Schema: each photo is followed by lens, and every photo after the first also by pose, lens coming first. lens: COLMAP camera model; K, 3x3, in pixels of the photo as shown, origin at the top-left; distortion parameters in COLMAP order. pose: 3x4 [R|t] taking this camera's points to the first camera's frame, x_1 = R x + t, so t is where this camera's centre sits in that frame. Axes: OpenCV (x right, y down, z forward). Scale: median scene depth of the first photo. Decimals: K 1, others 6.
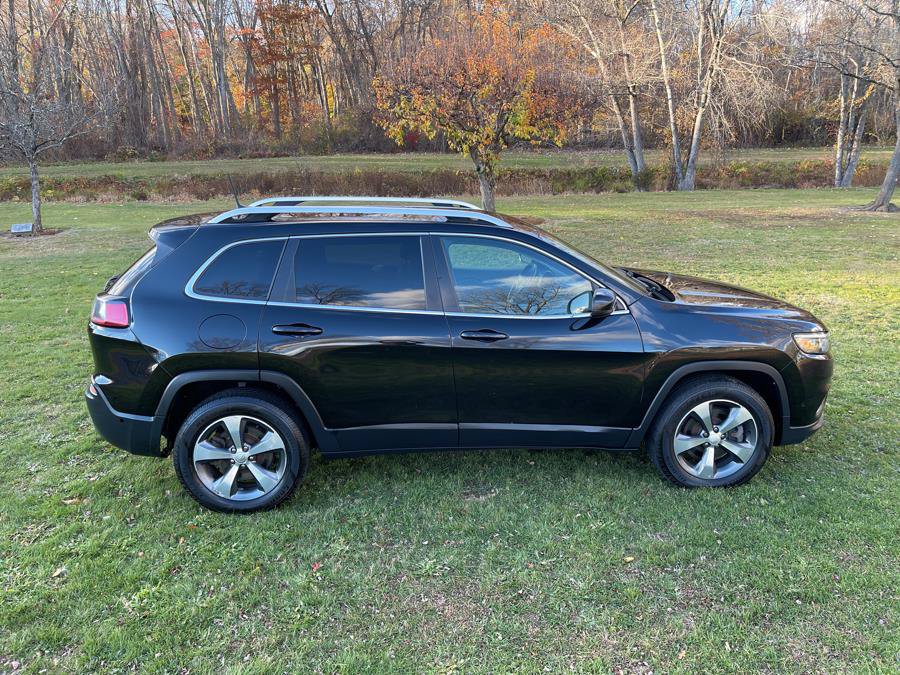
lens RADIAL K [[677.6, 0, 450.0], [0, 677.6, 337.5], [0, 0, 1]] dist [0.078339, -0.112665]
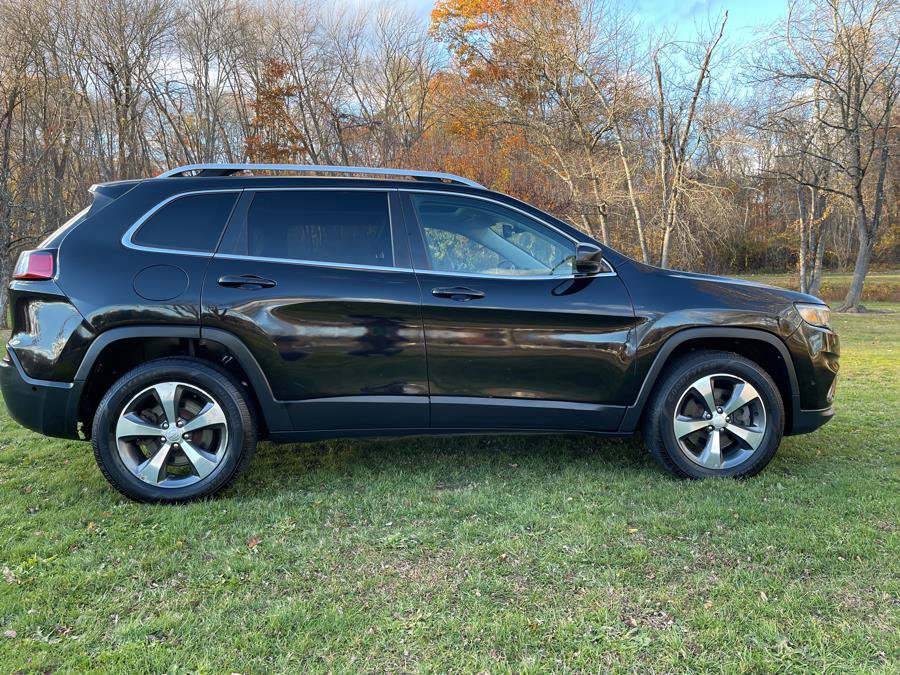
lens RADIAL K [[679.9, 0, 452.8], [0, 679.9, 337.4], [0, 0, 1]] dist [0.080352, -0.117788]
pose [[0.999411, 0.000610, 0.034324, 0.012001], [0.005857, 0.982151, -0.188004, 0.216266], [-0.033827, 0.188094, 0.981568, 0.123205]]
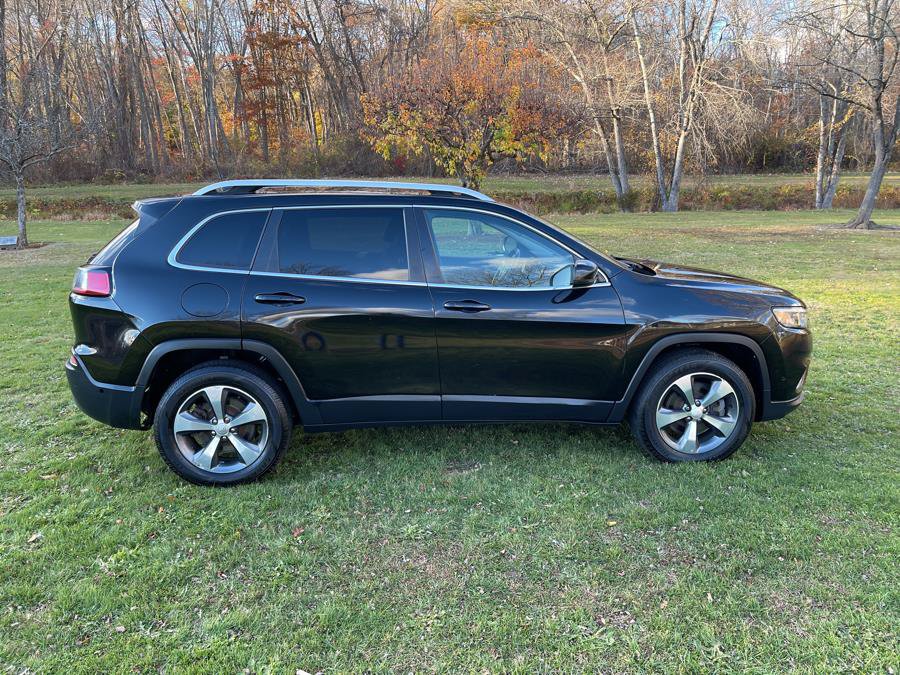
lens RADIAL K [[678.4, 0, 447.3], [0, 678.4, 337.8], [0, 0, 1]] dist [0.073549, -0.105415]
pose [[0.999891, 0.000431, 0.014770, 0.006211], [0.000117, 0.999313, -0.037057, 0.078760], [-0.014776, 0.037055, 0.999204, -0.002257]]
